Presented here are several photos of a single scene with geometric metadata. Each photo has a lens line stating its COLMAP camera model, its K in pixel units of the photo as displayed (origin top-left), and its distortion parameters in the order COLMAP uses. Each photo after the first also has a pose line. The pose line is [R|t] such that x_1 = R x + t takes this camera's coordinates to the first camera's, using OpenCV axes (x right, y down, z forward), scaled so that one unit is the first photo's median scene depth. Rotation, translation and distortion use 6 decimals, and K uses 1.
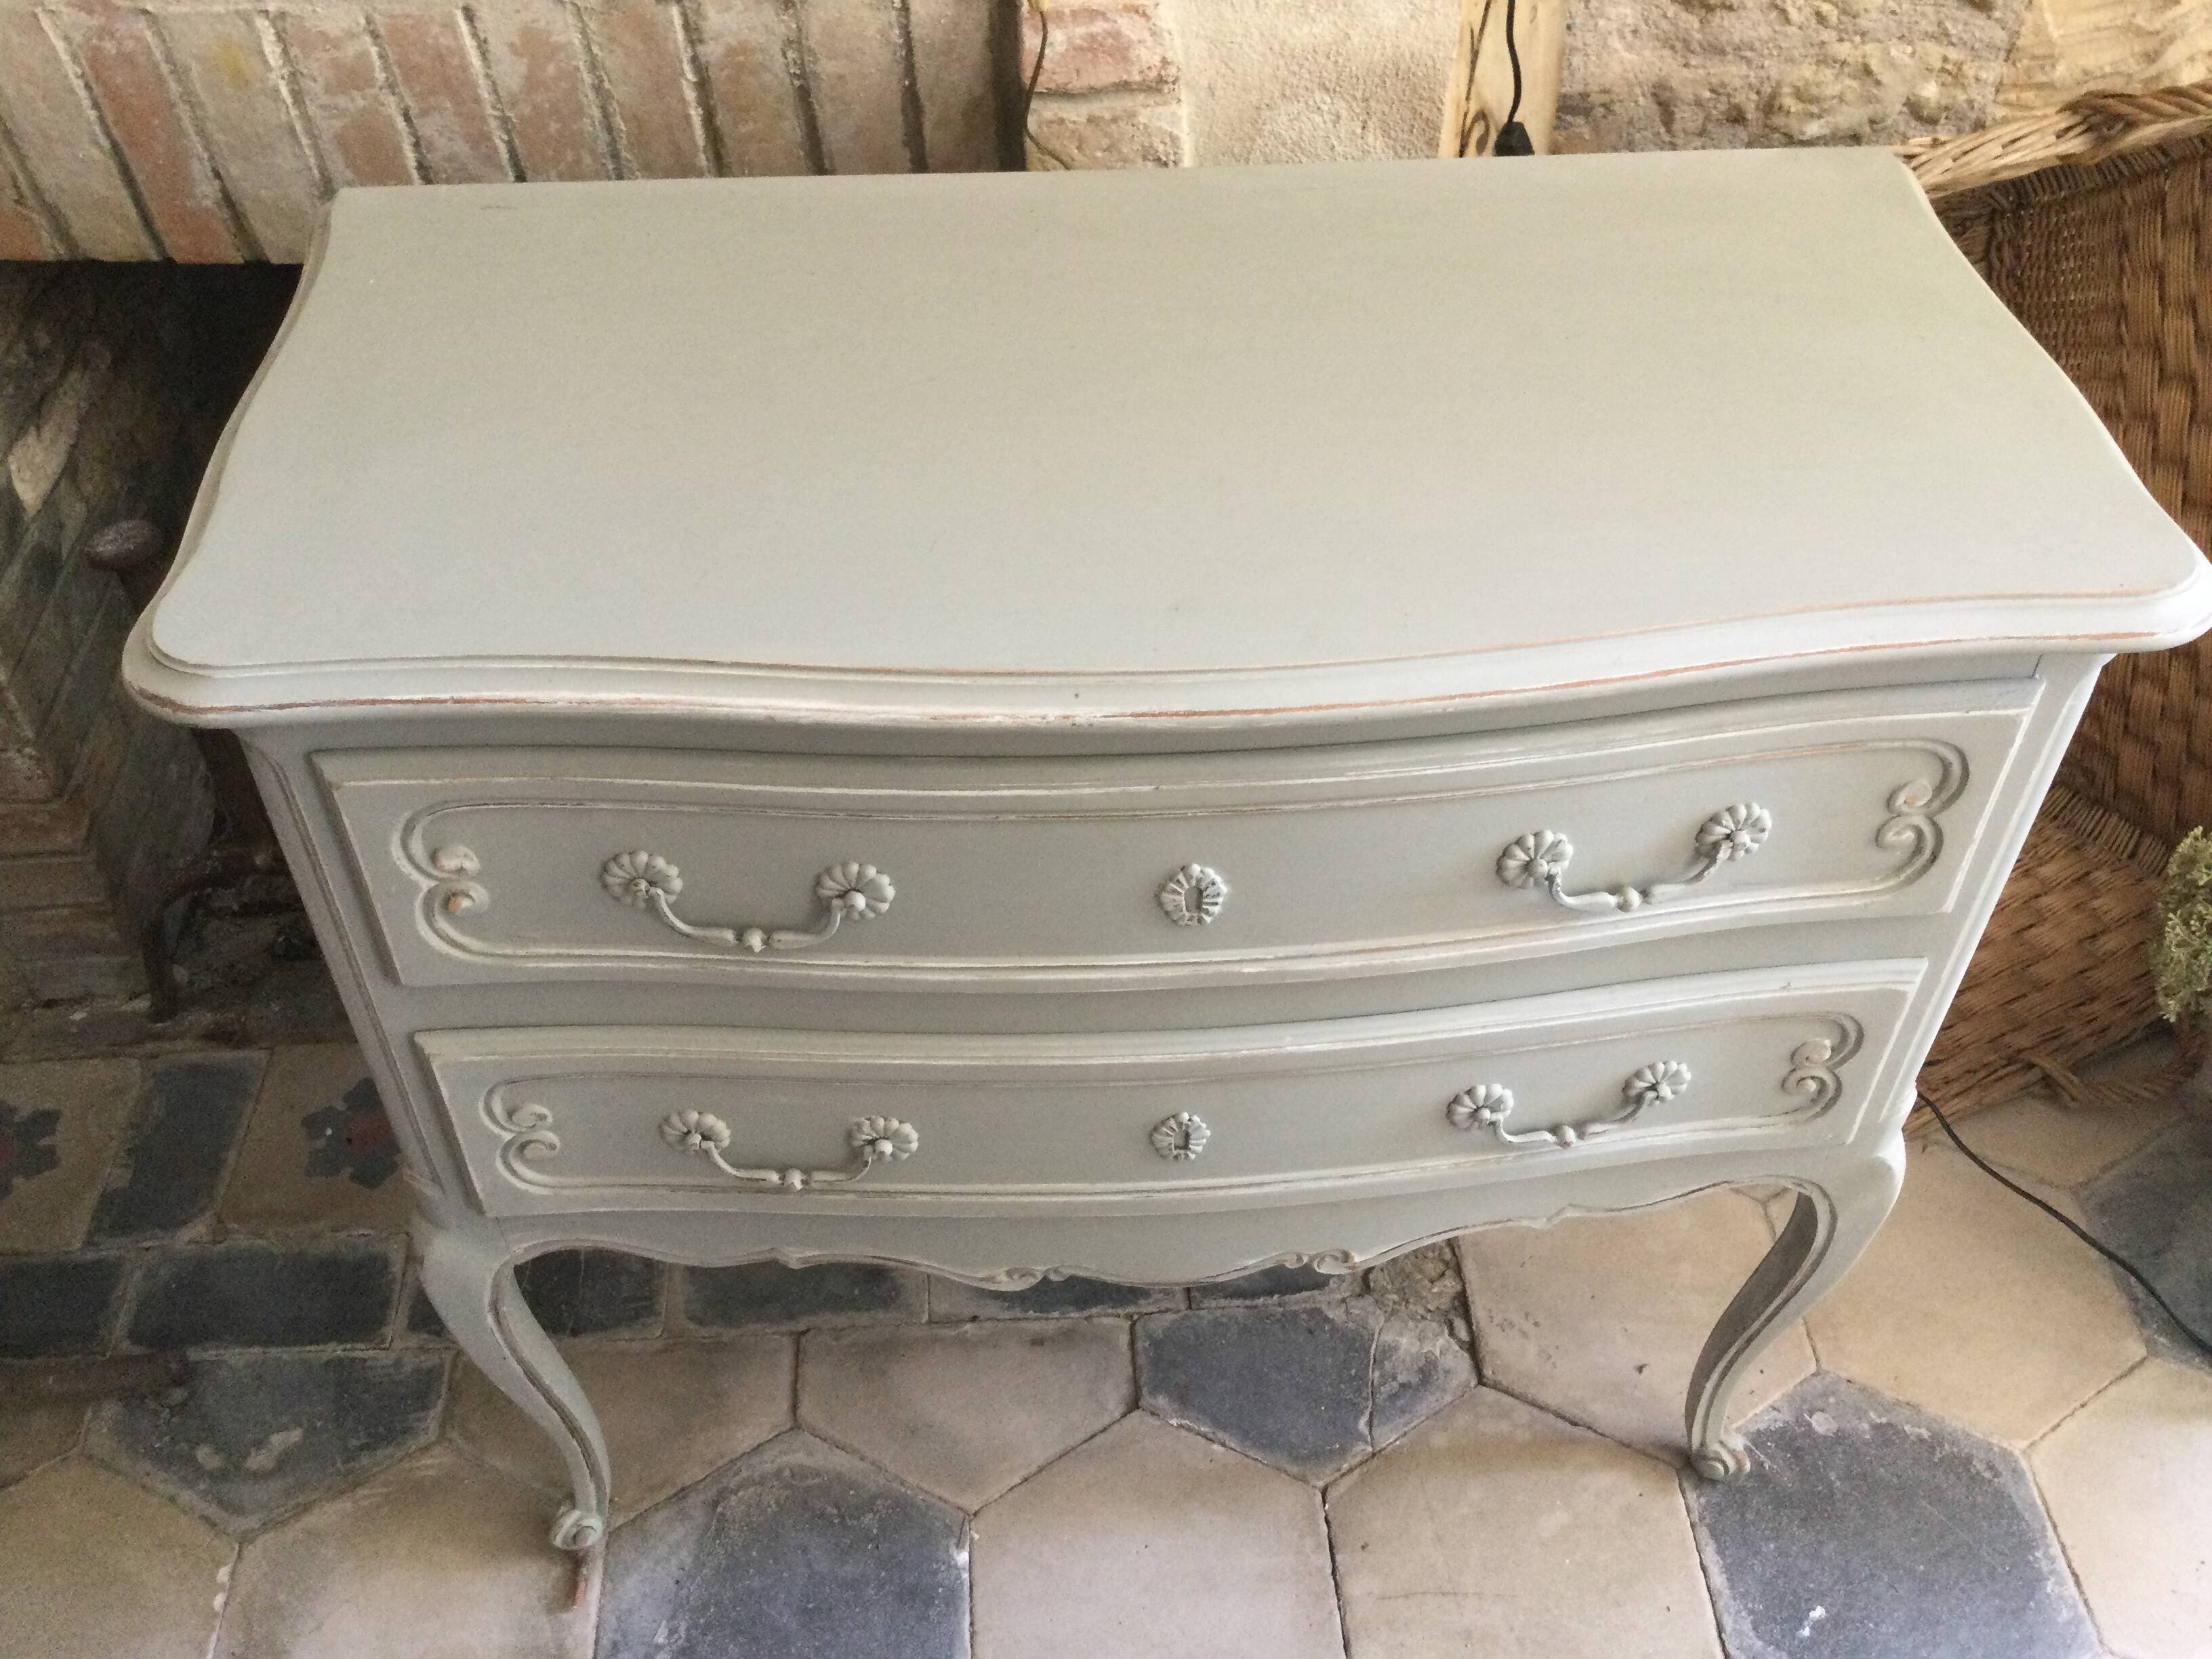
lens RADIAL K [[1999.7, 0, 1098.1], [0, 1999.7, 819.3], [0, 0, 1]] dist [0.096800, -0.197658]
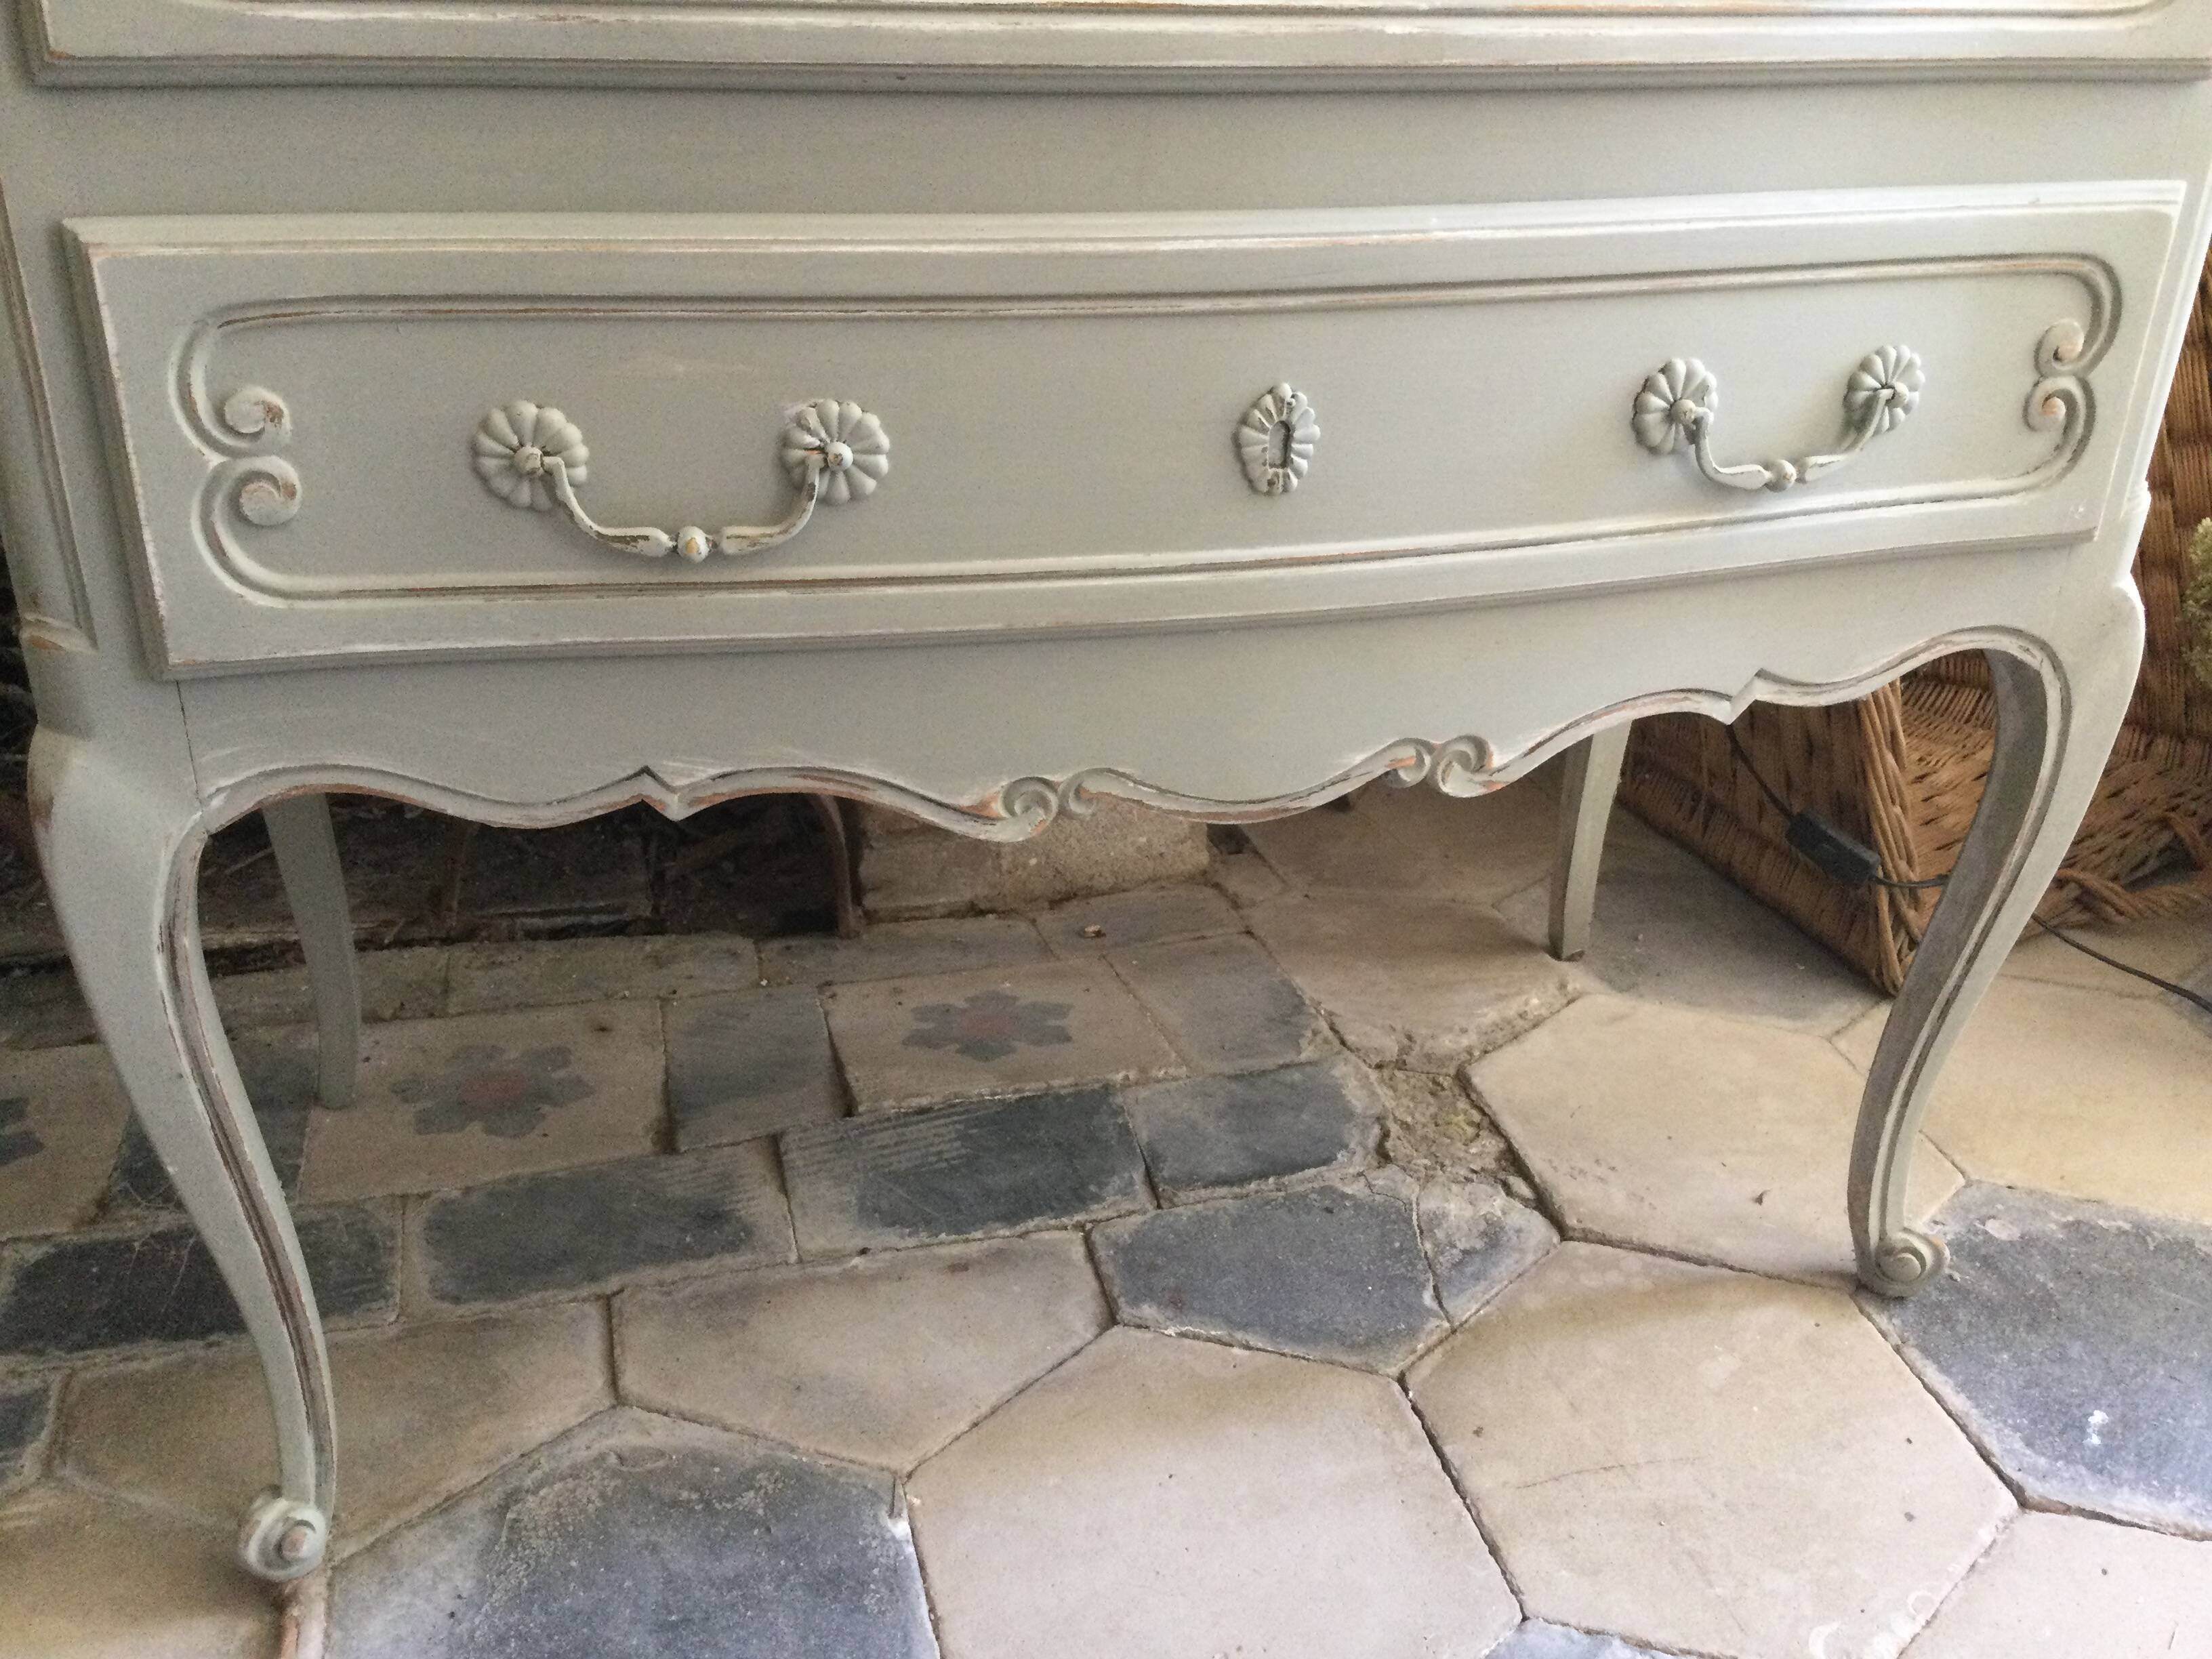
lens RADIAL K [[1999.7, 0, 1098.1], [0, 1999.7, 819.3], [0, 0, 1]] dist [0.096800, -0.197658]
pose [[0.979271, -0.067620, 0.190932, -0.114582], [0.120902, 0.951429, -0.283136, 0.341325], [-0.162512, 0.300351, 0.939882, 0.306782]]
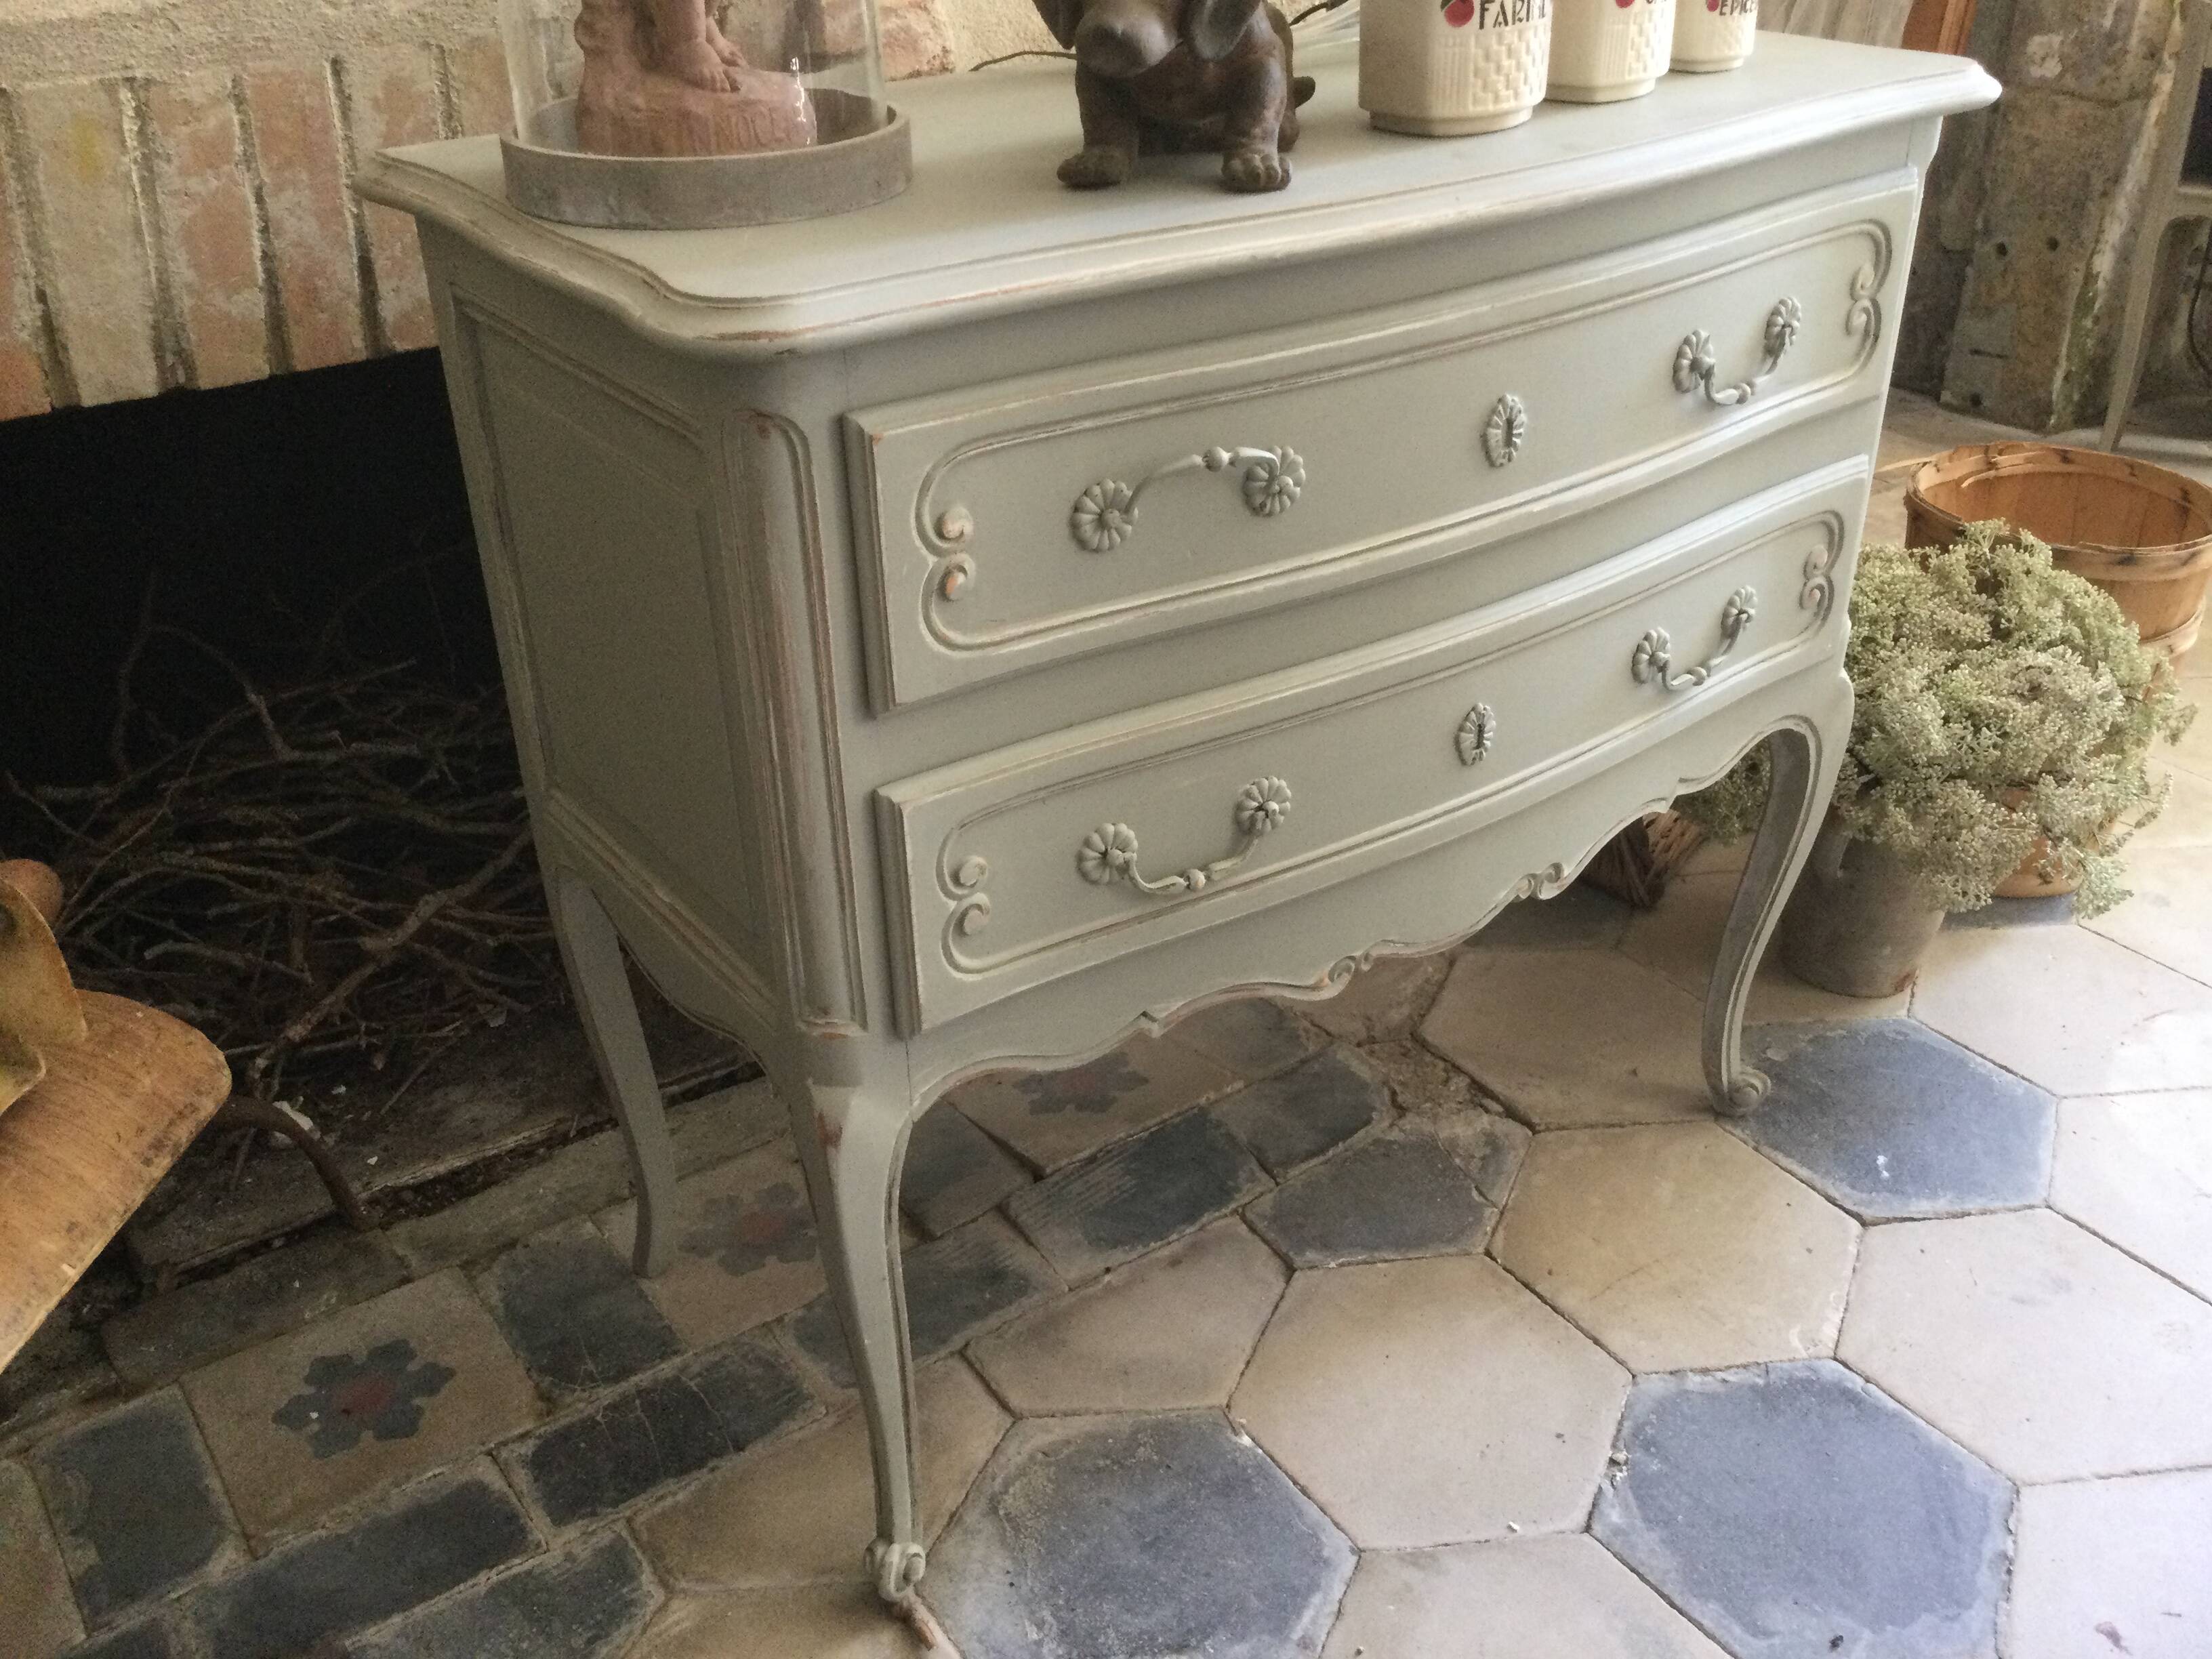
lens RADIAL K [[1984.6, 0, 1106.0], [0, 1984.6, 829.5], [0, 0, 1]] dist [0.093306, -0.161129]
pose [[0.848531, -0.279181, 0.449503, -0.479757], [0.382884, 0.910288, -0.157405, 0.223619], [-0.365232, 0.305671, 0.879301, 0.083149]]
